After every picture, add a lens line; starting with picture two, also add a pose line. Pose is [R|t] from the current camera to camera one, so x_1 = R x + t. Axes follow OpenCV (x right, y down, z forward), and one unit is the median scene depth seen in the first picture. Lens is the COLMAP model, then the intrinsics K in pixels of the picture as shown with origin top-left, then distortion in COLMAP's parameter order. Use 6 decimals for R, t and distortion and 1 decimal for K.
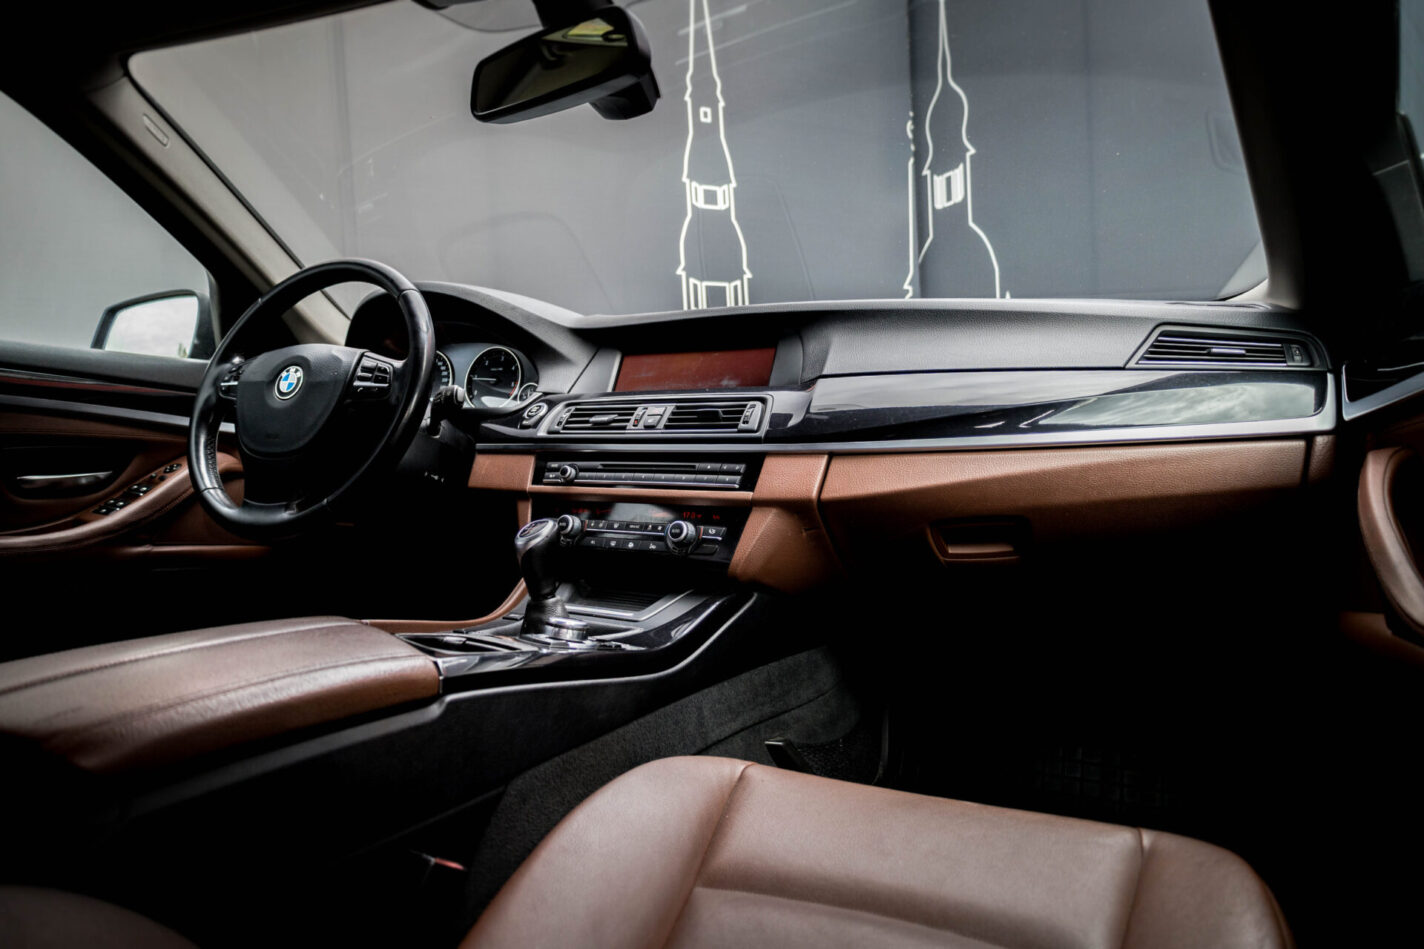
lens RADIAL K [[927.0, 0, 715.9], [0, 927.0, 499.8], [0, 0, 1]] dist [0.004153, 0.003070]
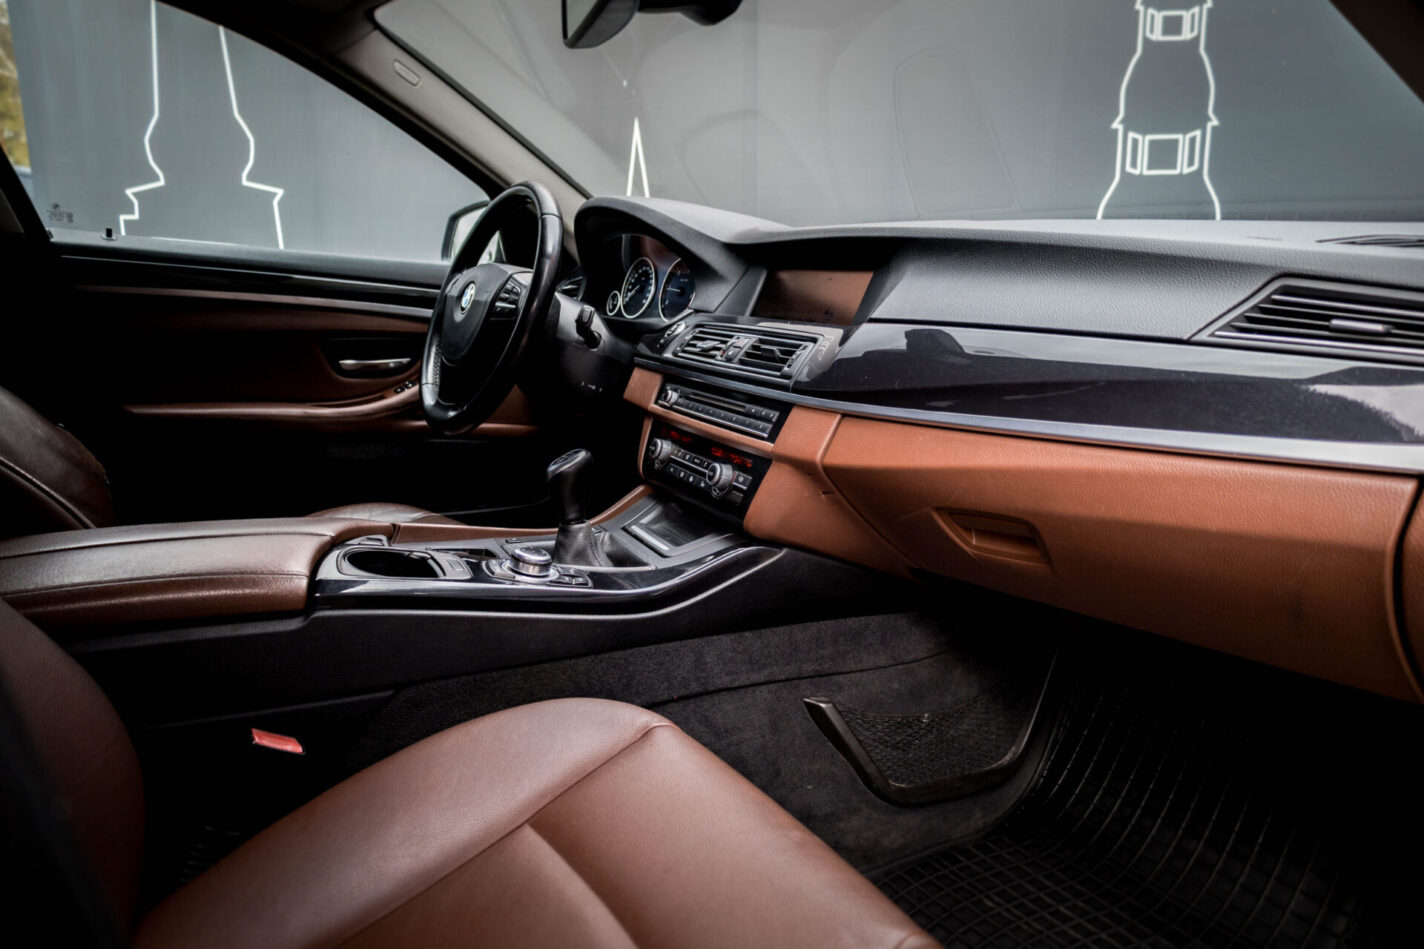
lens RADIAL K [[927.0, 0, 715.9], [0, 927.0, 499.8], [0, 0, 1]] dist [0.004153, 0.003070]
pose [[0.843462, 0.148432, -0.516275, 0.413376], [-0.065919, 0.982403, 0.174752, -0.097255], [0.533129, -0.113365, 0.838404, 0.157132]]
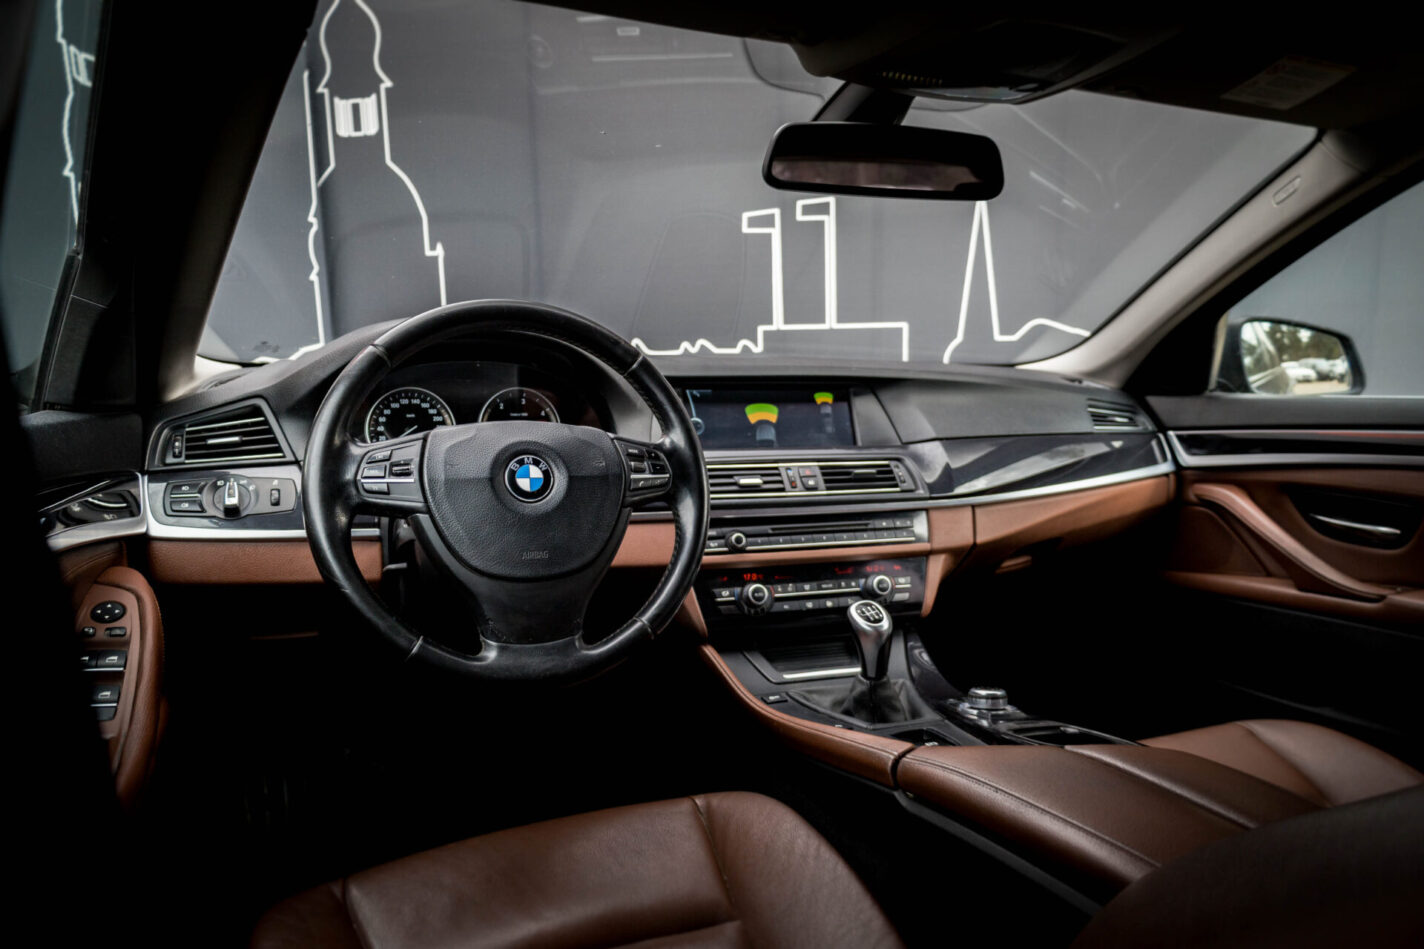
lens RADIAL K [[927.0, 0, 715.9], [0, 927.0, 499.8], [0, 0, 1]] dist [0.004153, 0.003070]
pose [[0.624977, -0.113664, 0.772324, -0.908788], [0.031226, 0.992191, 0.120753, -0.187365], [-0.780018, -0.051351, 0.623646, 0.406714]]
